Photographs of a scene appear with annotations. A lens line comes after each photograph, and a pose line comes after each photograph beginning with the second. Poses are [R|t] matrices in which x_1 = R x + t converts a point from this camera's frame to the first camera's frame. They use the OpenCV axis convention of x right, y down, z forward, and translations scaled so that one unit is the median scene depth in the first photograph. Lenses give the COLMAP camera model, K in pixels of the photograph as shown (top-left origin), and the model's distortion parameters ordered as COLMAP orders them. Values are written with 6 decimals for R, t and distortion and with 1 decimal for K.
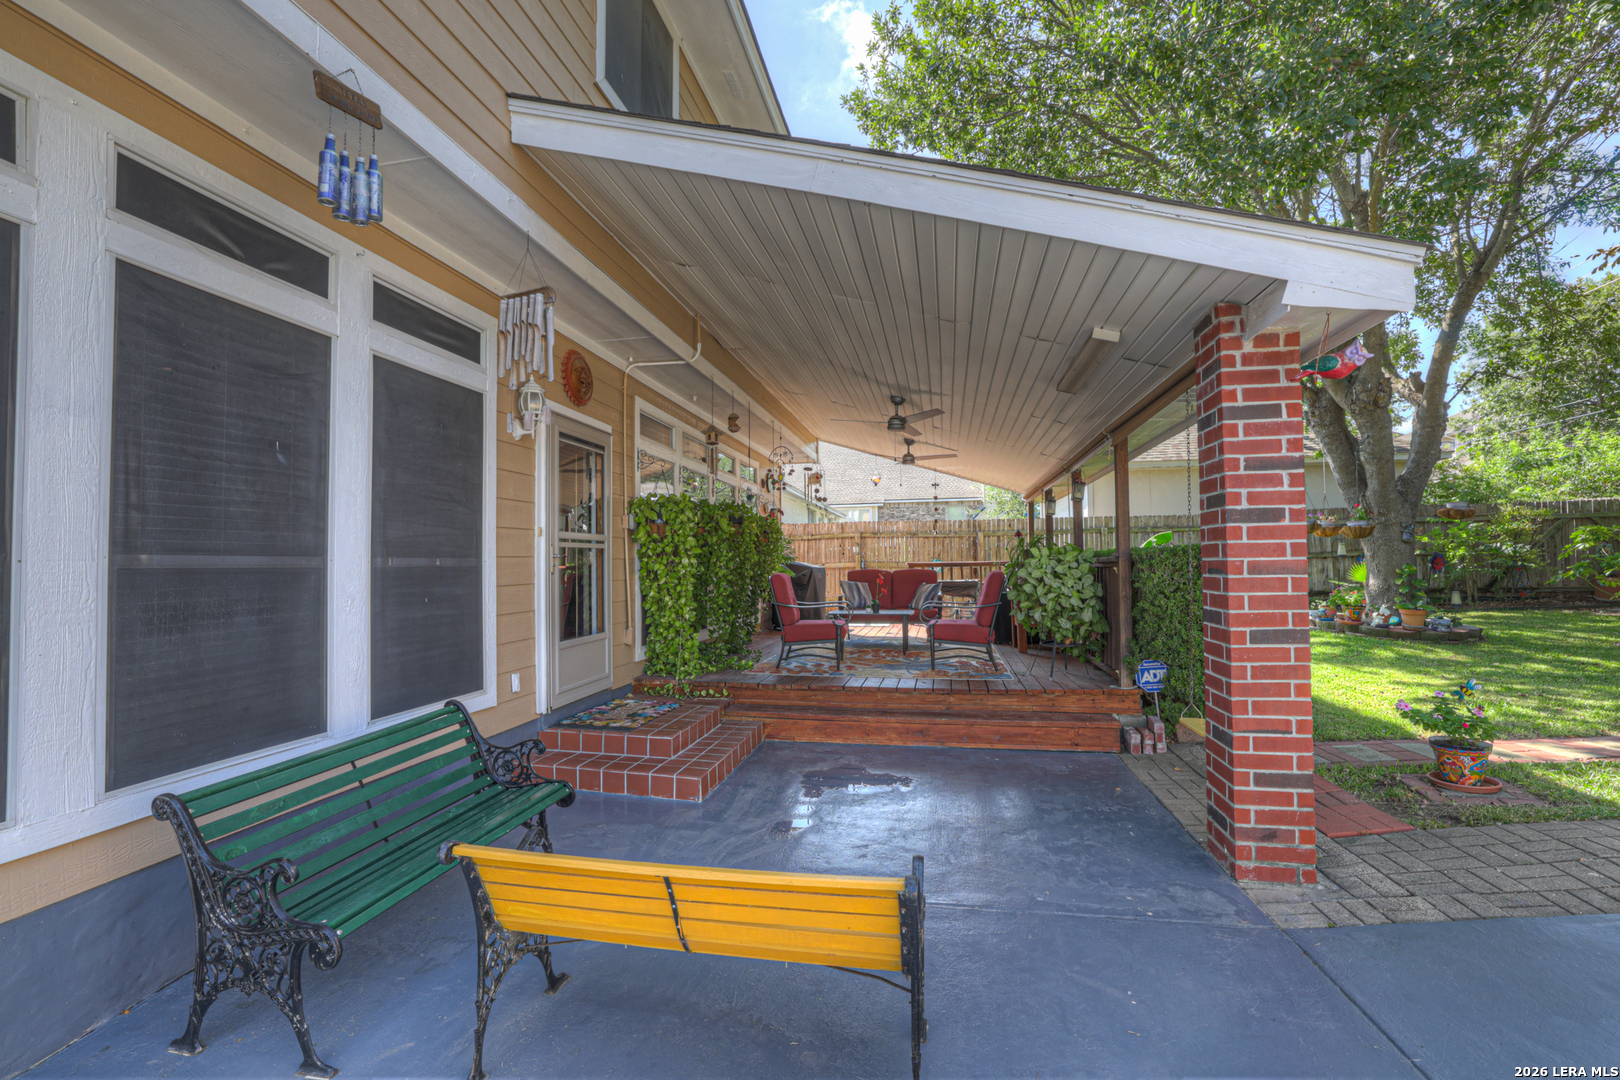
lens RADIAL K [[694.2, 0, 804.5], [0, 694.2, 542.0], [0, 0, 1]] dist [-0.050939, 0.020087]
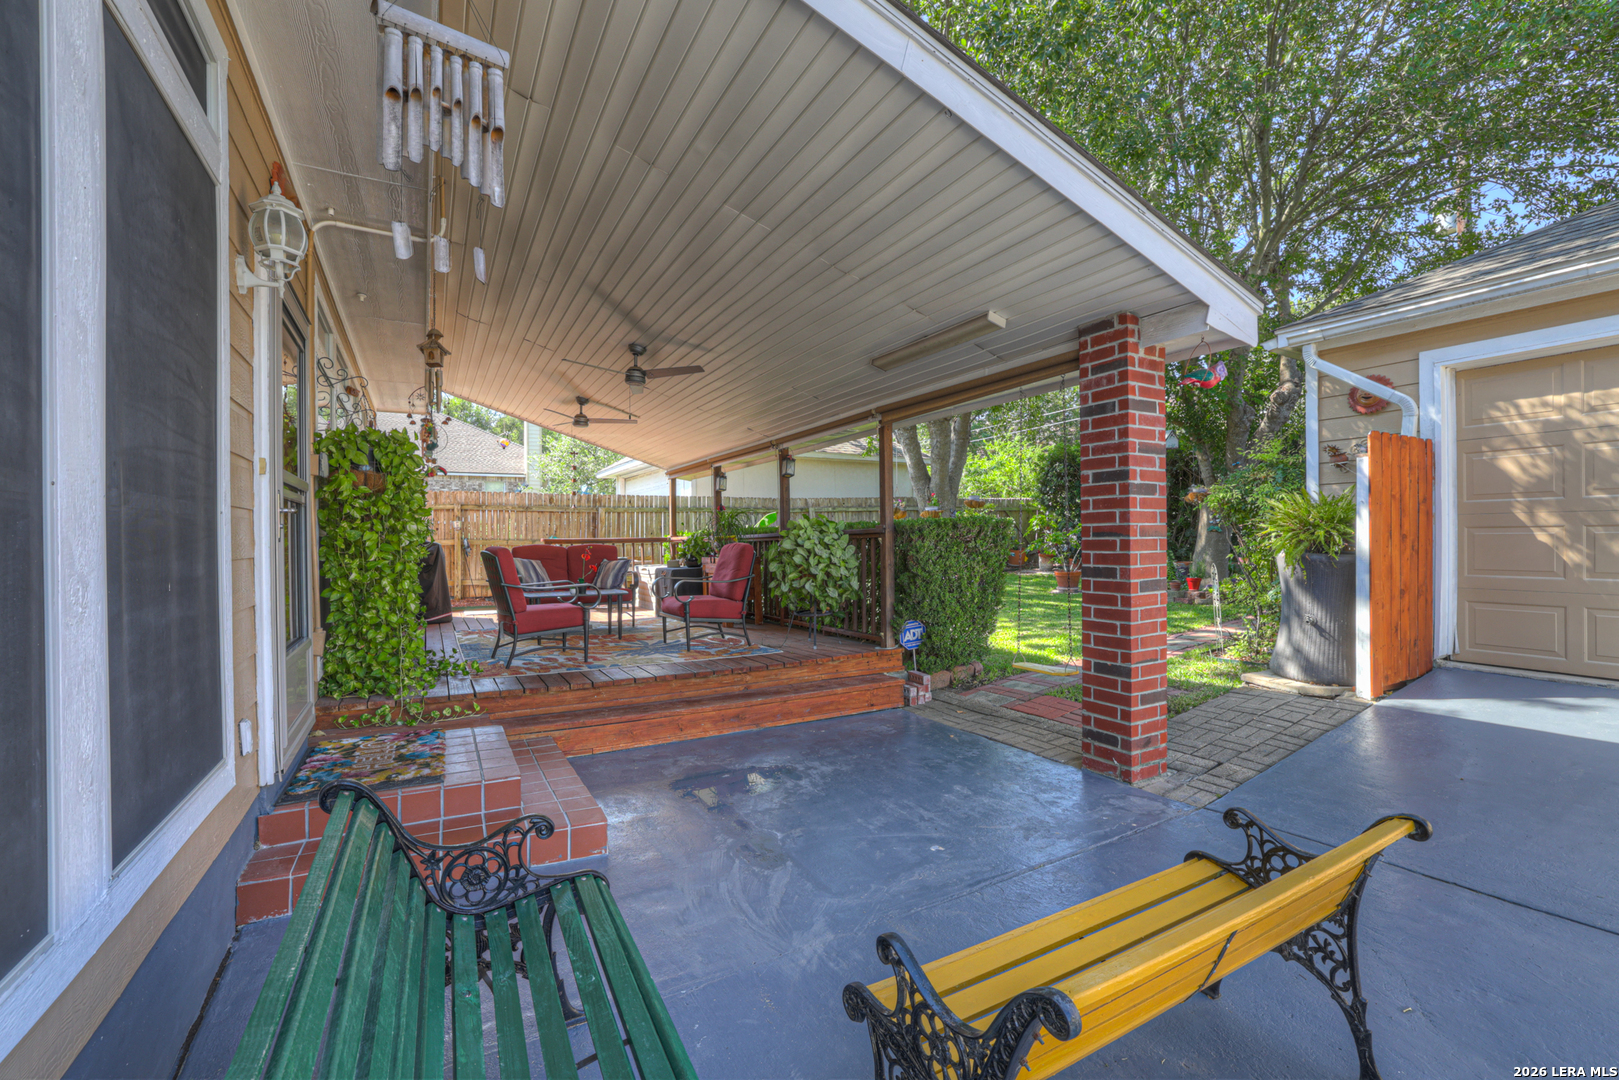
lens RADIAL K [[693.8, 0, 804.0], [0, 693.8, 542.0], [0, 0, 1]] dist [-0.050939, 0.020087]
pose [[0.763956, 0.001020, 0.645268, -0.335906], [-0.017036, 0.999682, 0.018589, 0.024262], [-0.645044, -0.025194, 0.763730, 0.237969]]
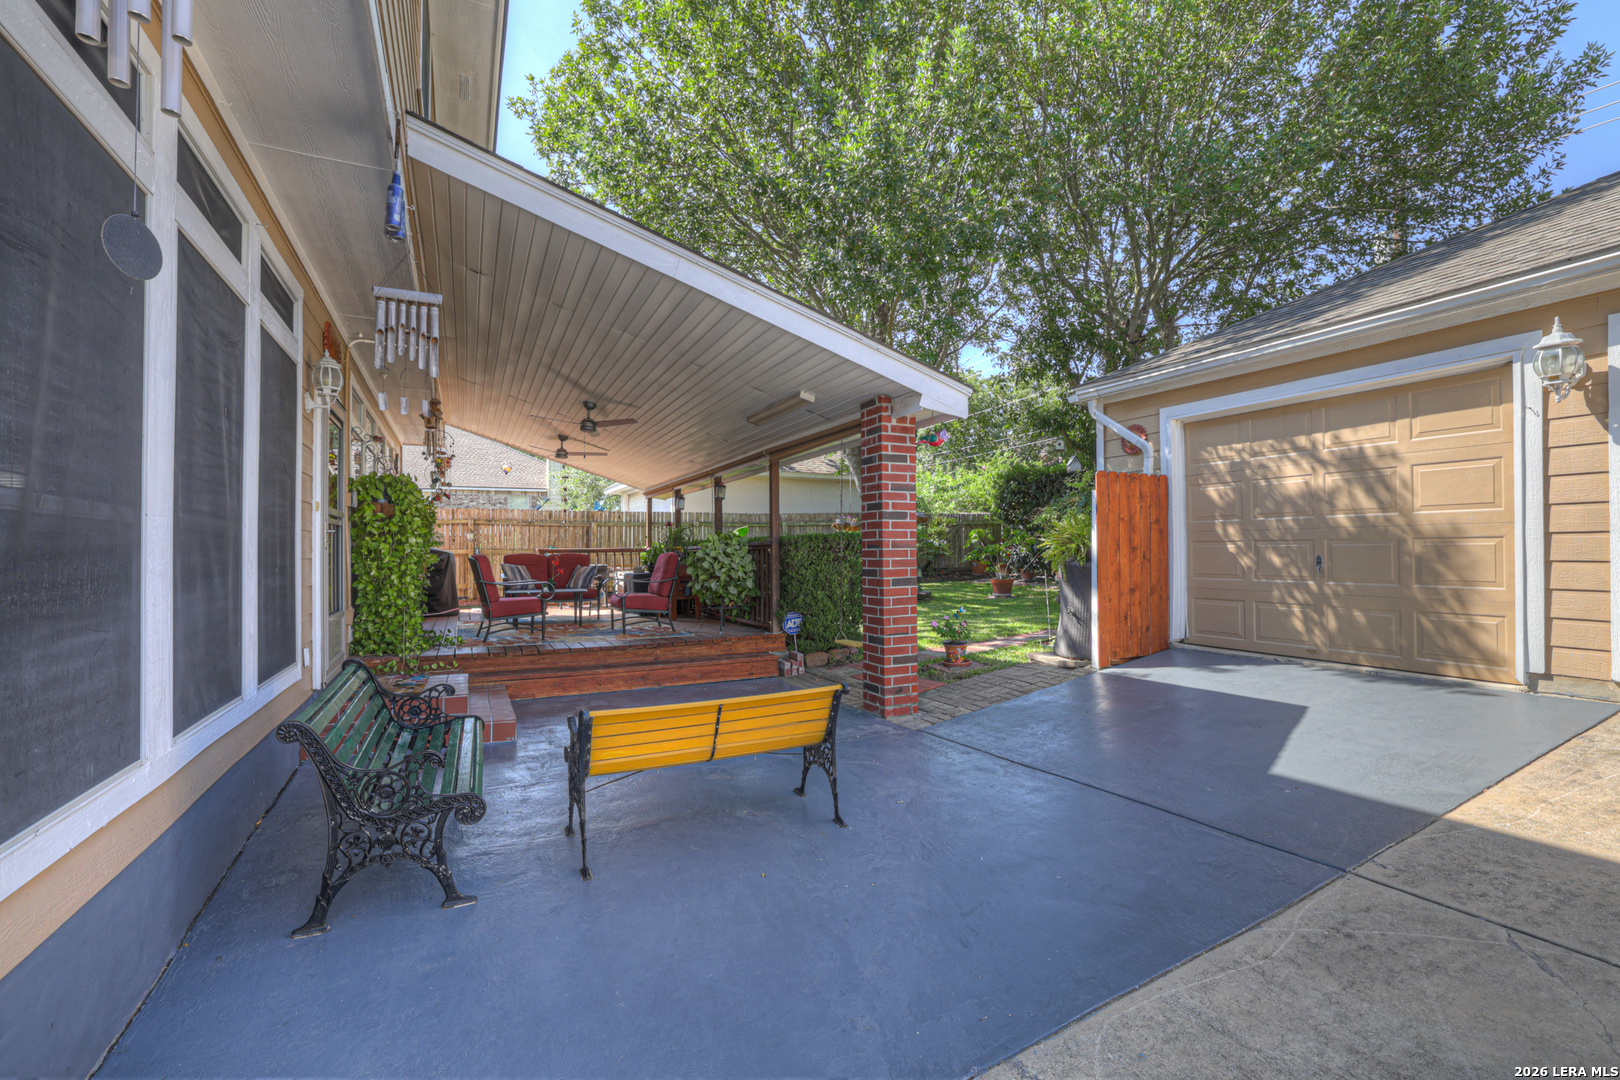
lens RADIAL K [[694.2, 0, 804.5], [0, 694.2, 542.0], [0, 0, 1]] dist [-0.050939, 0.020087]
pose [[0.791530, 0.013360, 0.610985, -0.354913], [-0.019366, 0.999807, 0.003226, 0.016328], [-0.610824, -0.014386, 0.791636, -0.170637]]
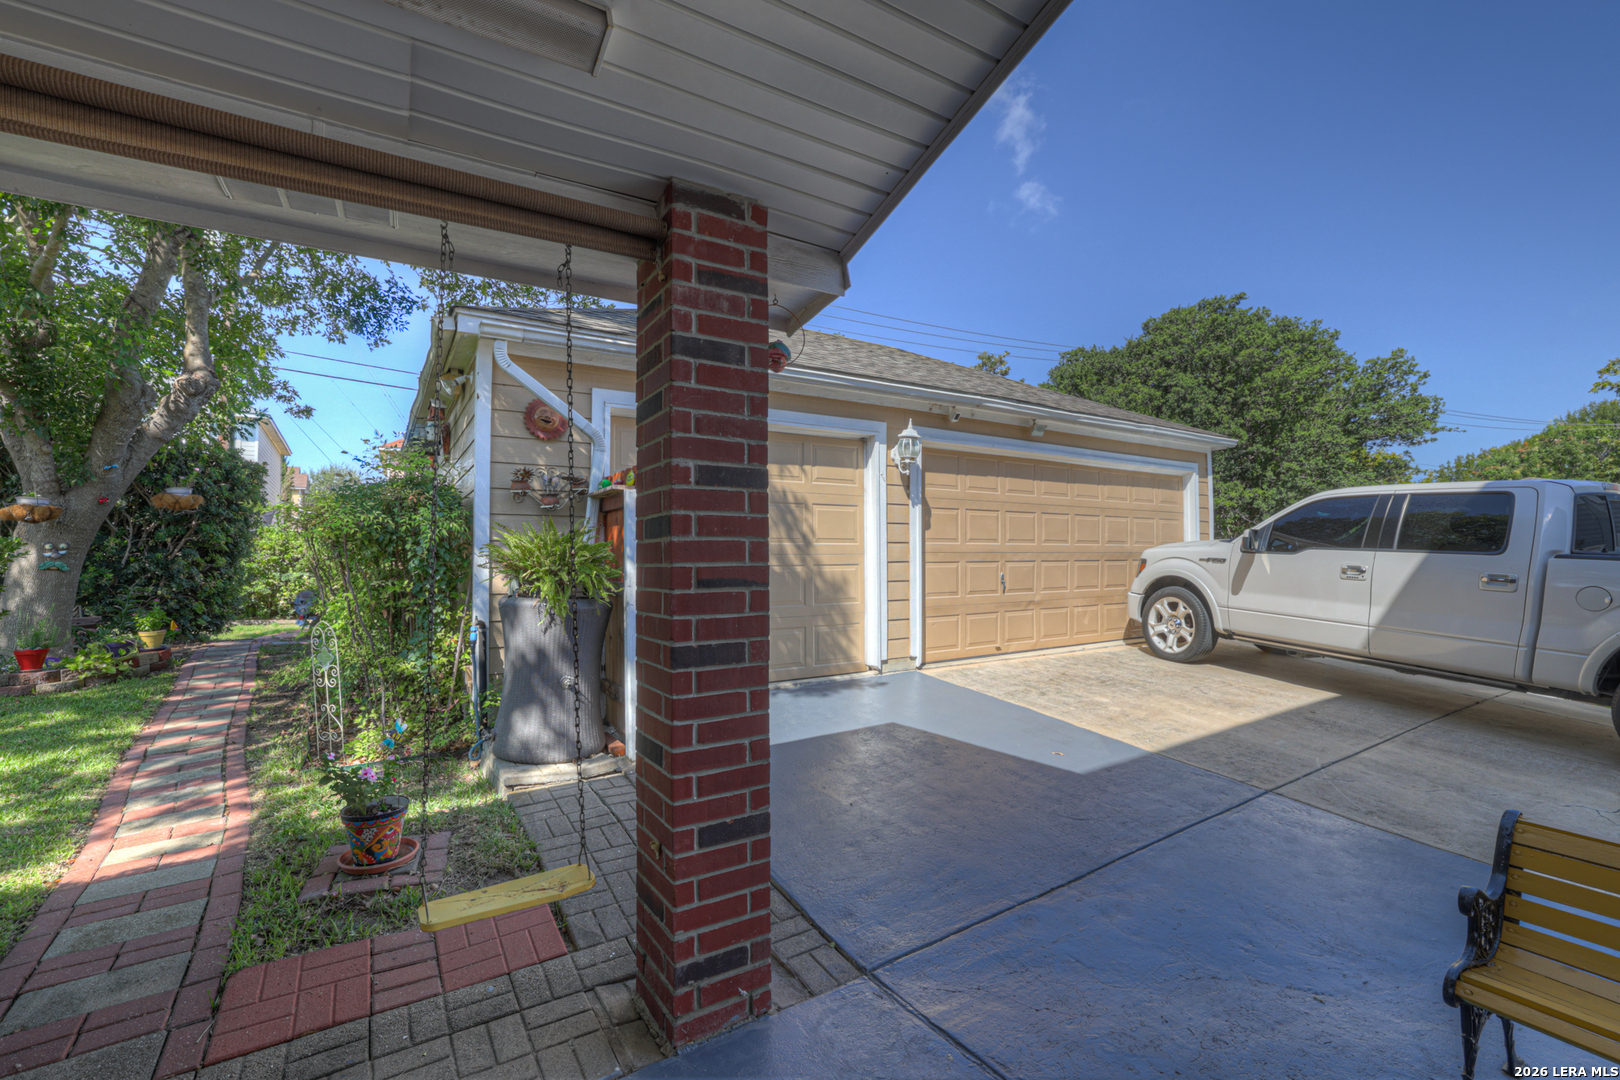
lens RADIAL K [[694.2, 0, 804.5], [0, 694.2, 542.0], [0, 0, 1]] dist [-0.050939, 0.020087]
pose [[-0.681671, 0.038585, 0.730640, 0.035460], [-0.002820, 0.998462, -0.055360, 0.022893], [-0.731653, -0.039797, -0.680514, 0.796488]]
